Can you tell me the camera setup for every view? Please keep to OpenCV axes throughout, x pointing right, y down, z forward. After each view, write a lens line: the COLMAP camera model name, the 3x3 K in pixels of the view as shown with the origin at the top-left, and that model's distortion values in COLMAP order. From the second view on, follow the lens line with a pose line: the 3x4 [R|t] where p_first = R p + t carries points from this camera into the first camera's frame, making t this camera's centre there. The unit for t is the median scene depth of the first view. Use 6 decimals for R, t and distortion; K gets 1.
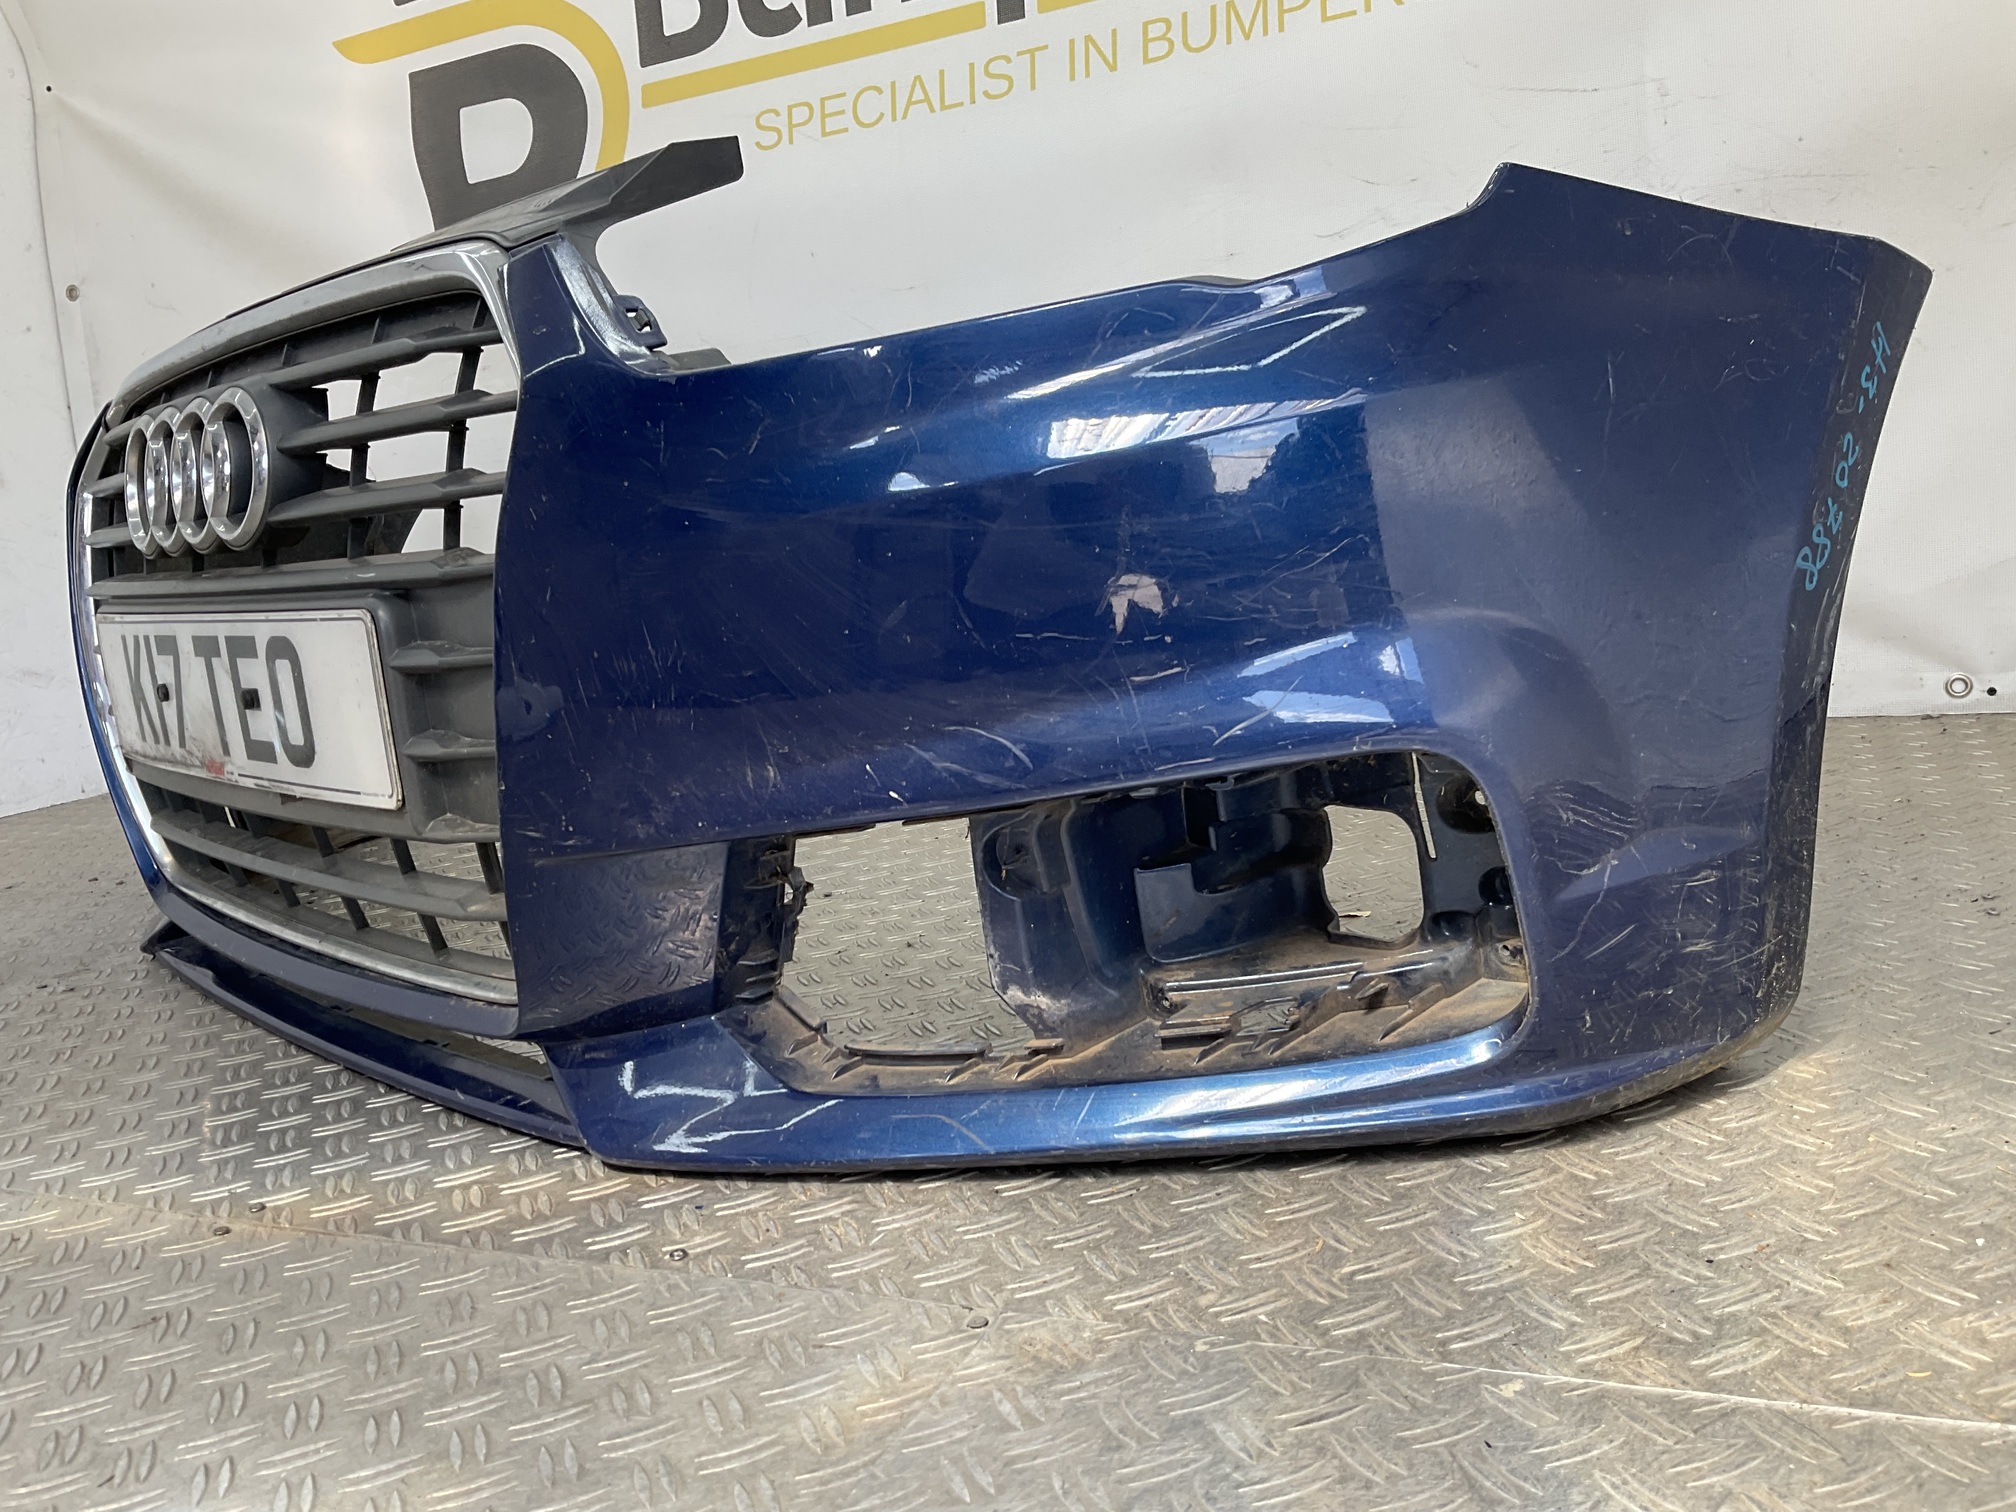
lens RADIAL K [[1661.8, 0, 1008.0], [0, 1661.8, 756.0], [0, 0, 1]] dist [0.126338, -0.278285]
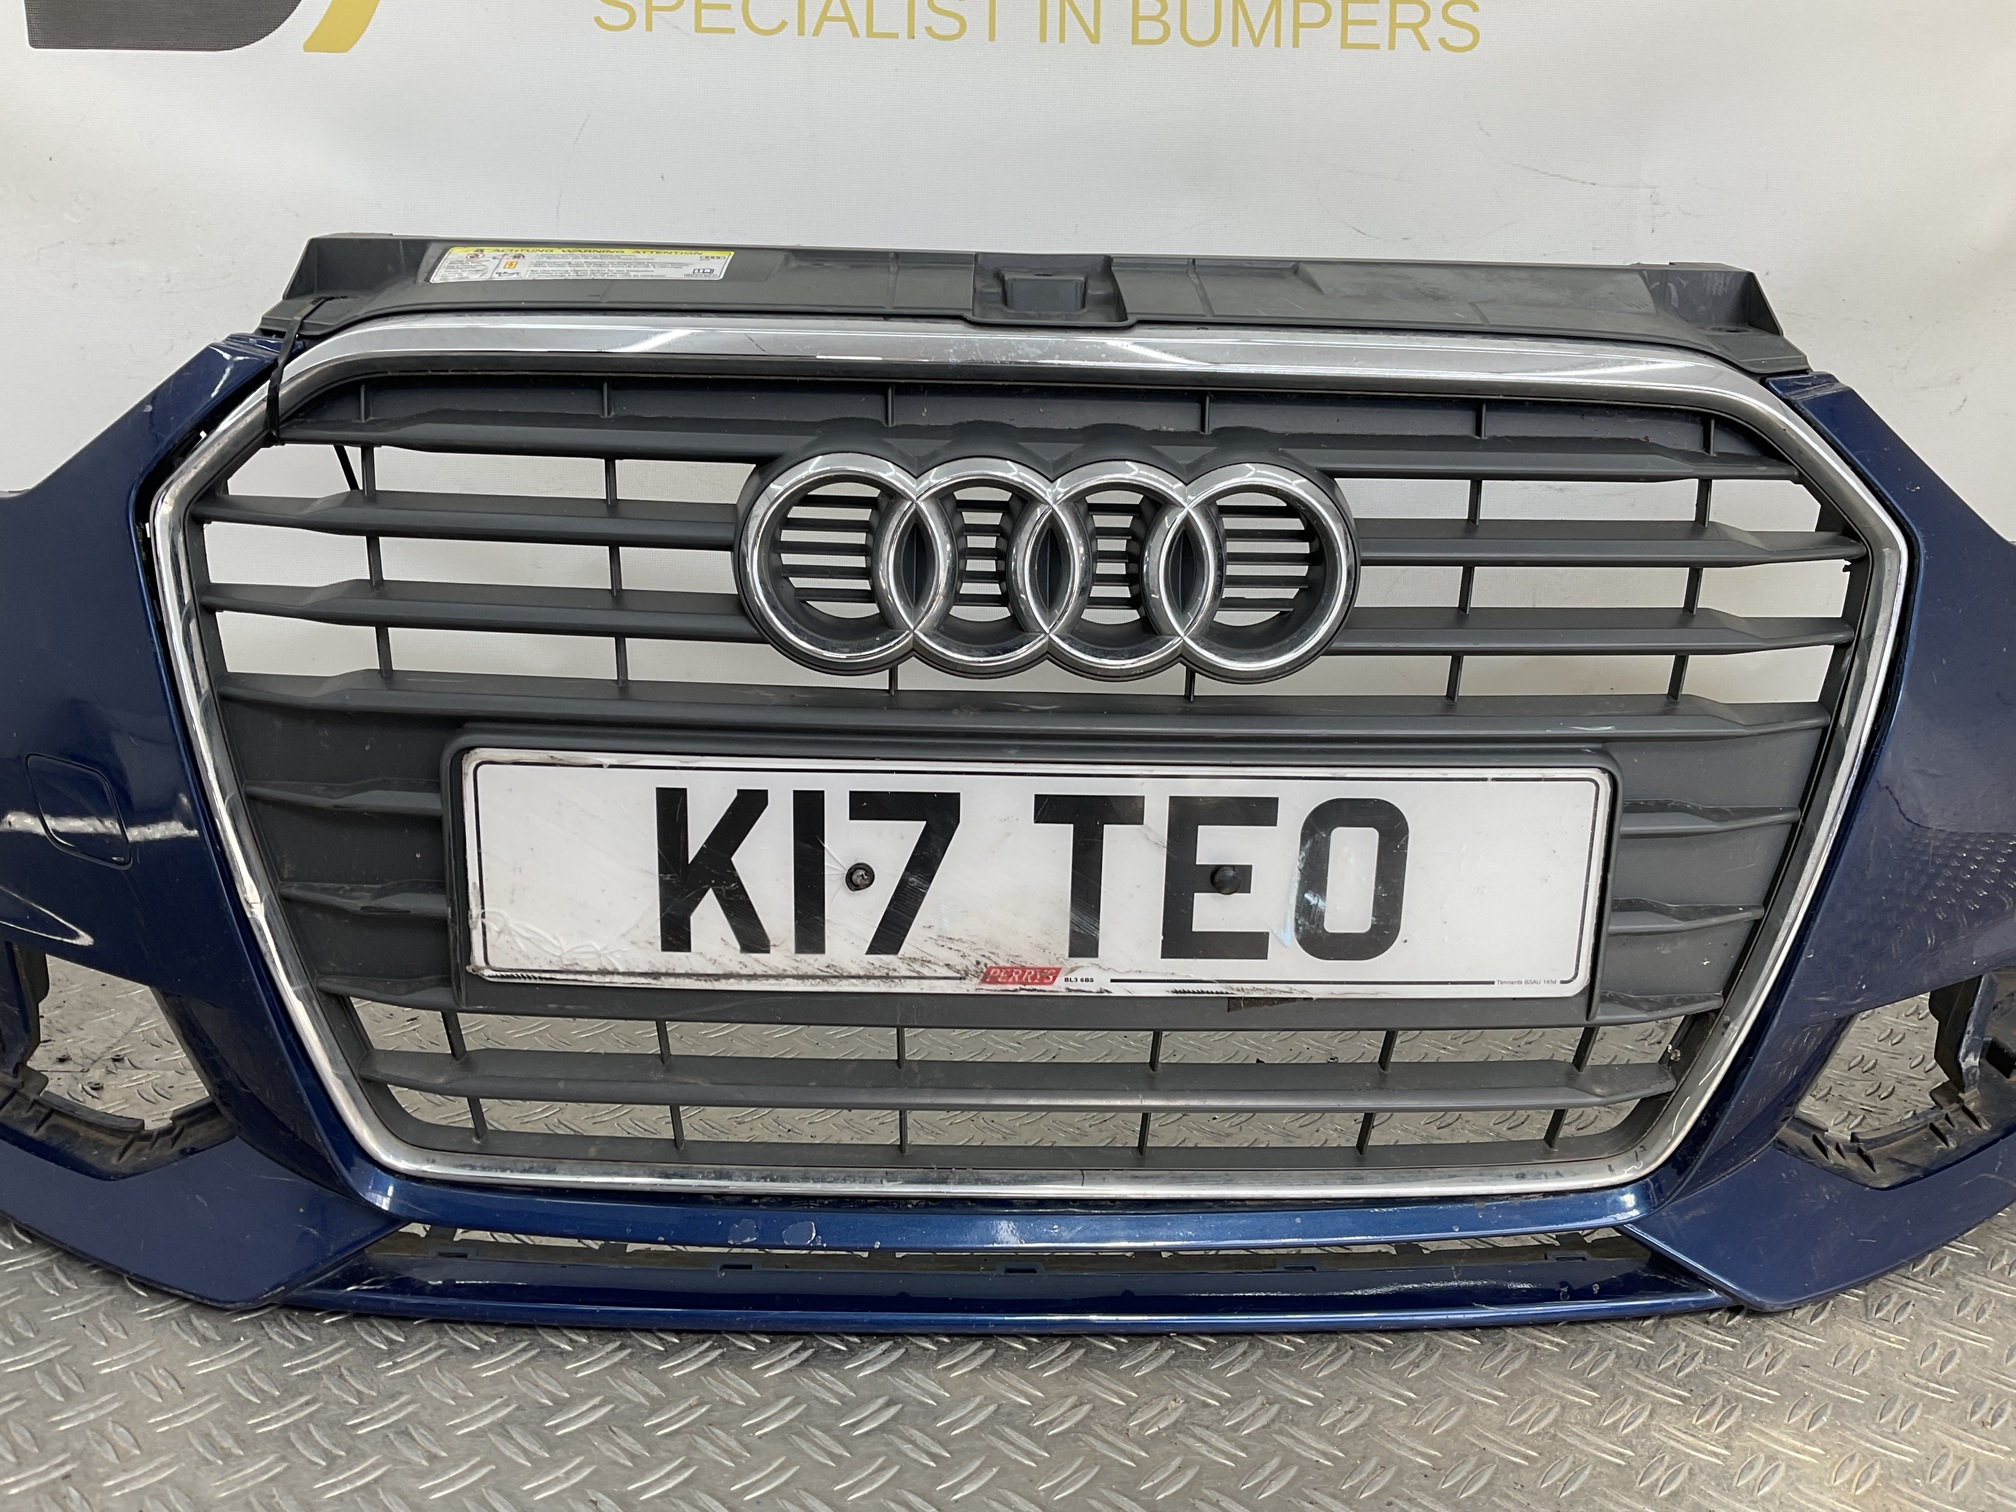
lens RADIAL K [[1661.8, 0, 1008.0], [0, 1661.8, 756.0], [0, 0, 1]] dist [0.126338, -0.278285]
pose [[0.650434, -0.070544, 0.756280, -0.650695], [0.034888, 0.997402, 0.063030, -0.084306], [-0.758761, -0.014612, 0.651205, 0.361793]]
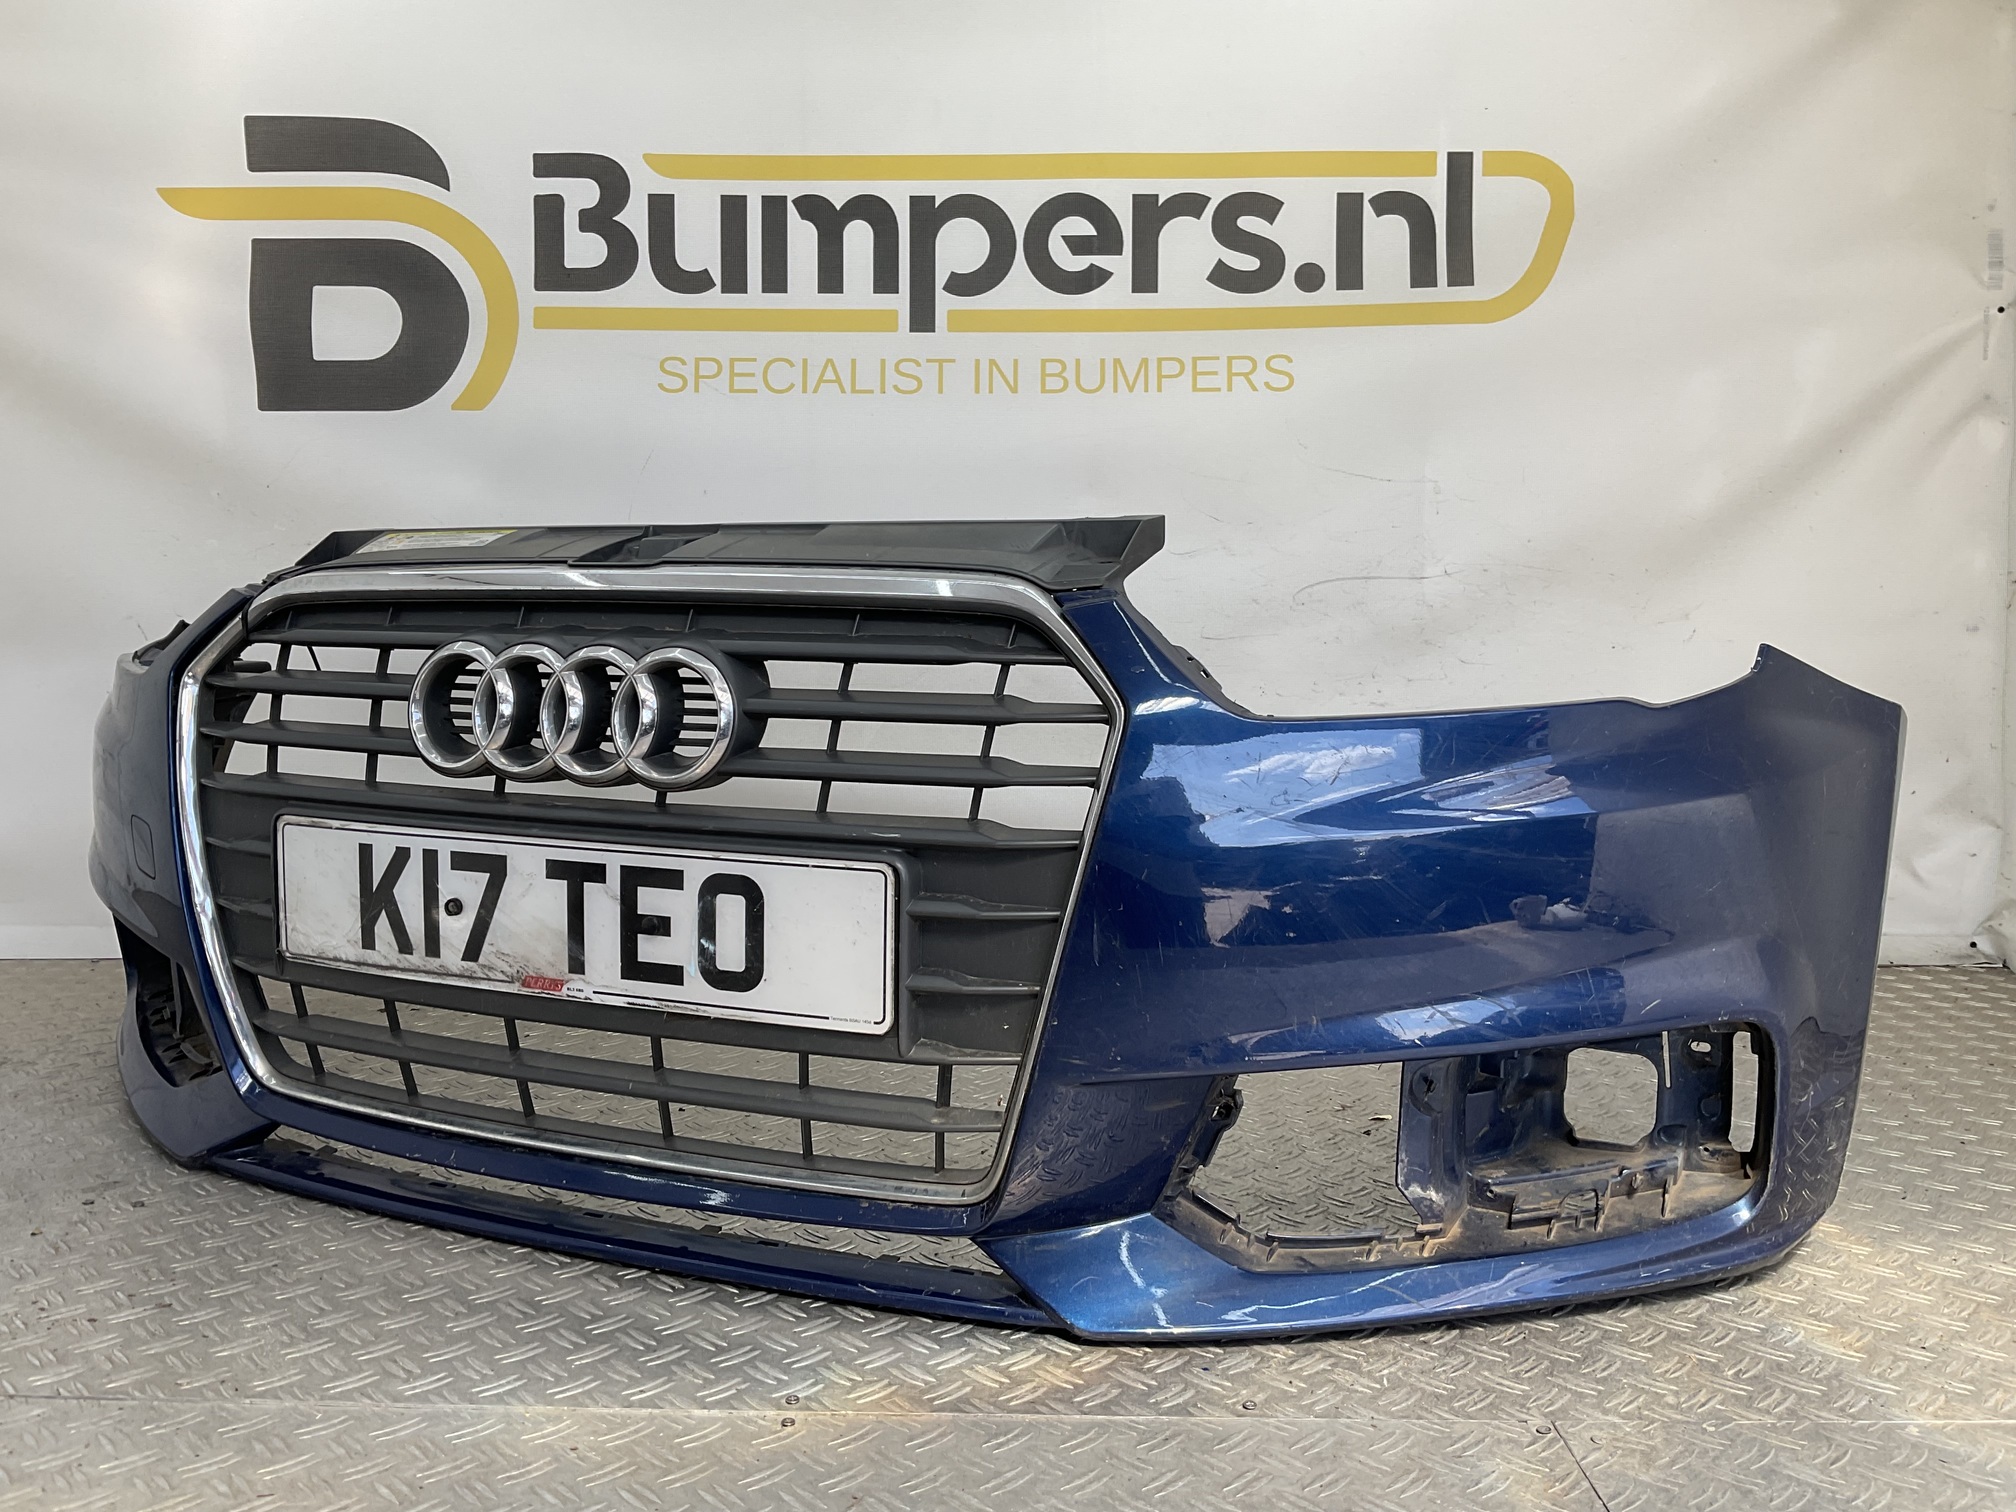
lens RADIAL K [[1661.8, 0, 1008.0], [0, 1661.8, 756.0], [0, 0, 1]] dist [0.126338, -0.278285]
pose [[0.910640, 0.081409, 0.405102, -0.420687], [-0.039236, 0.993006, -0.111354, -0.018981], [-0.411334, 0.085509, 0.907465, -0.056136]]
